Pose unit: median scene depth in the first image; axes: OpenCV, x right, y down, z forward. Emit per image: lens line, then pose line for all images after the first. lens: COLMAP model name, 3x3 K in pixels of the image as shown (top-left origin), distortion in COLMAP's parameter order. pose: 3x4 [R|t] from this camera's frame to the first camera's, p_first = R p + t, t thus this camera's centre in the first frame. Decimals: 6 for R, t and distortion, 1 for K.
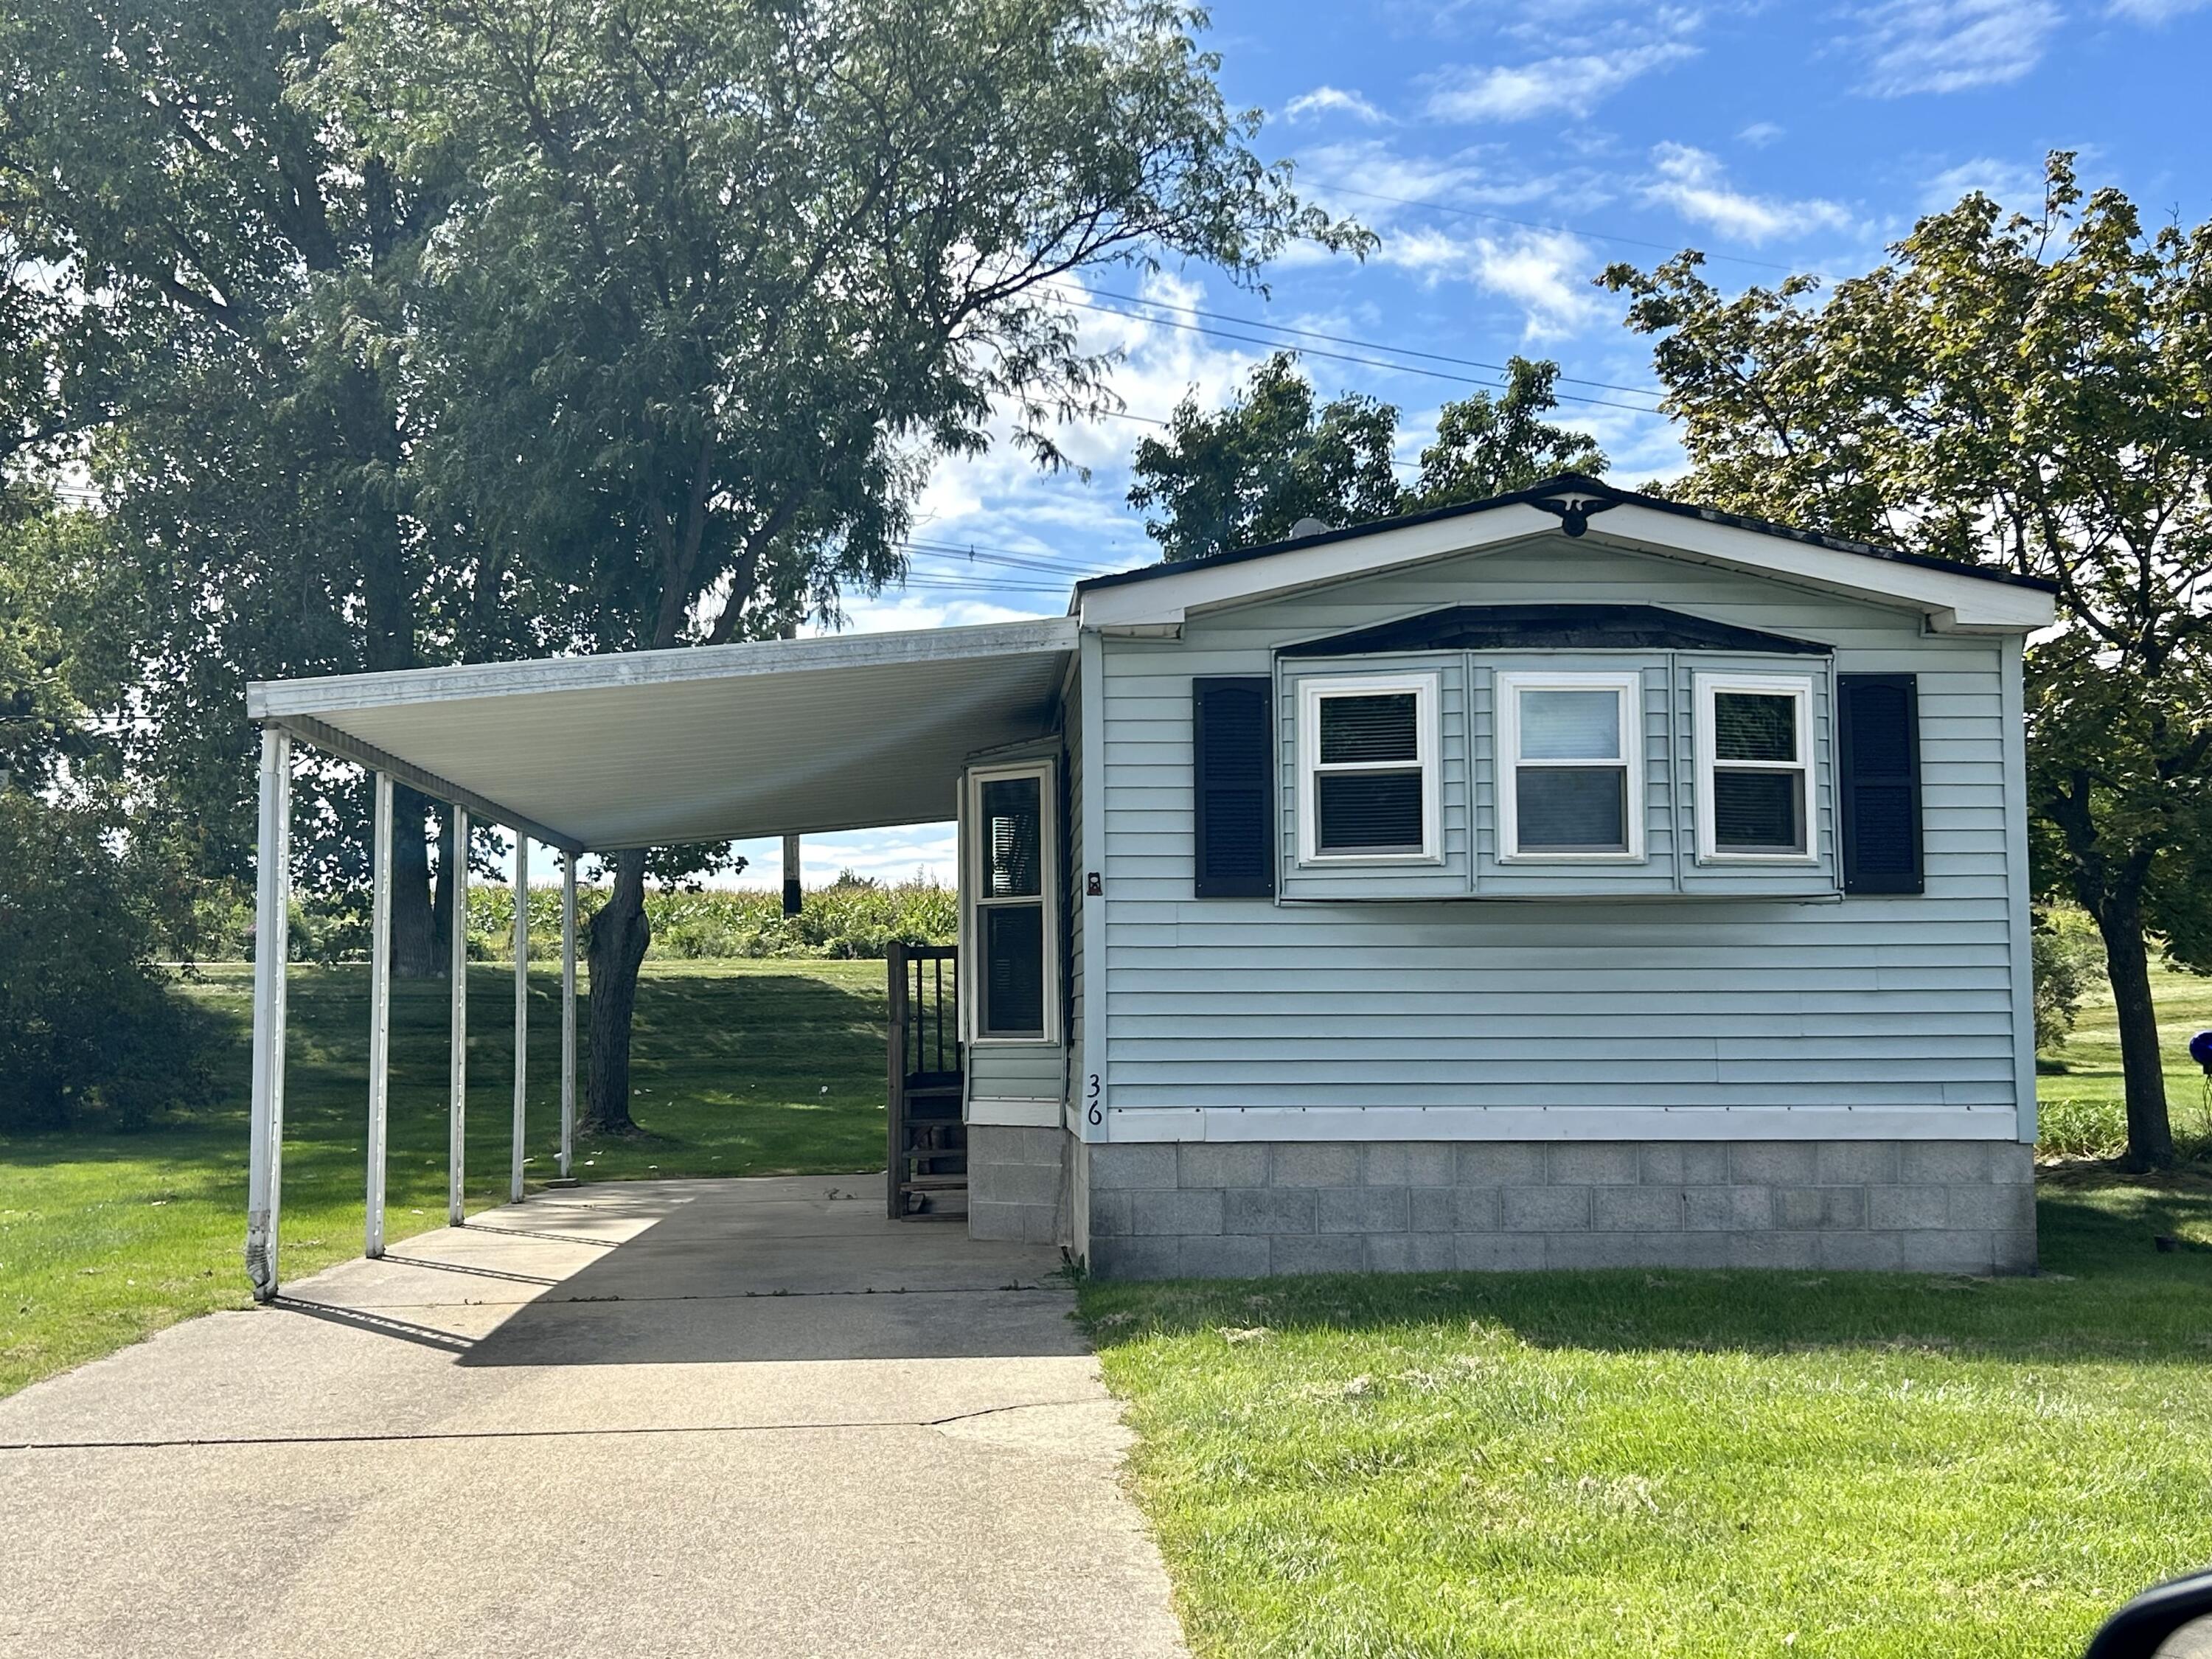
lens RADIAL K [[2580.4, 0, 1099.8], [0, 2580.4, 832.3], [0, 0, 1]] dist [0.162038, -0.446481]
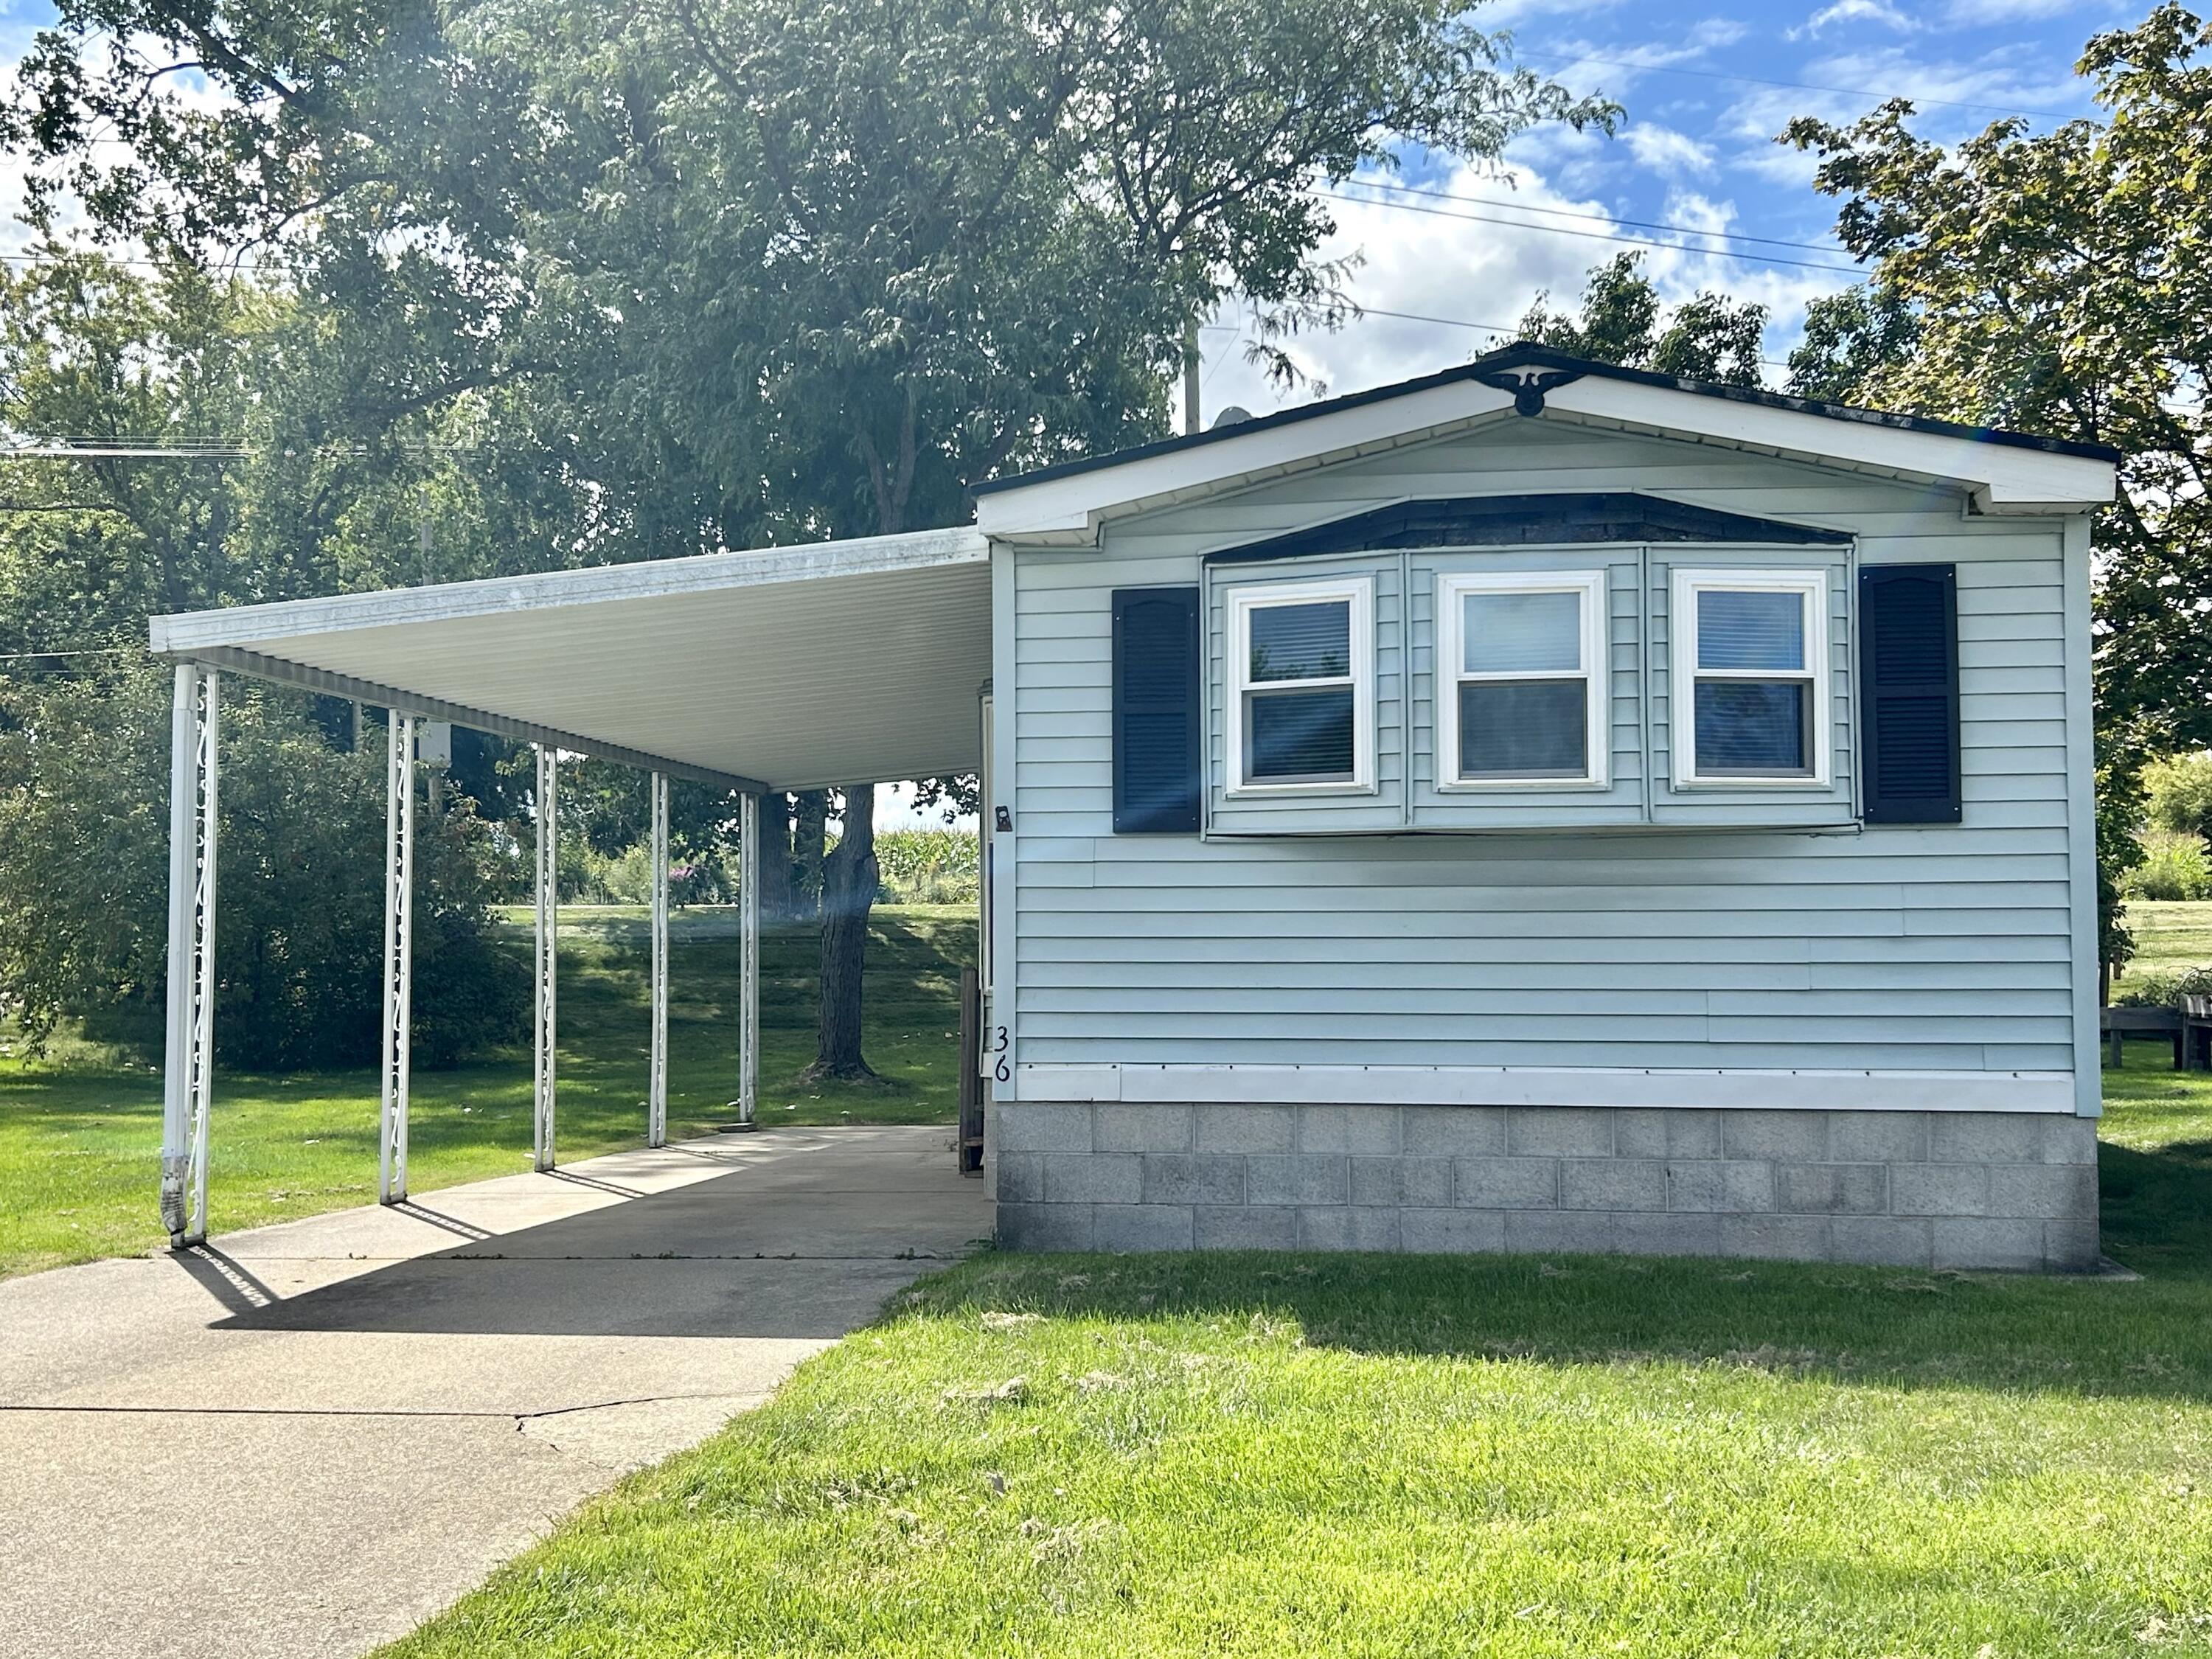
lens RADIAL K [[2580.4, 0, 1099.8], [0, 2580.4, 832.3], [0, 0, 1]] dist [0.162038, -0.446481]
pose [[0.979799, -0.005705, -0.199905, 0.212755], [0.010047, 0.999735, 0.020714, 0.006354], [0.199734, -0.022304, 0.979596, 0.111596]]
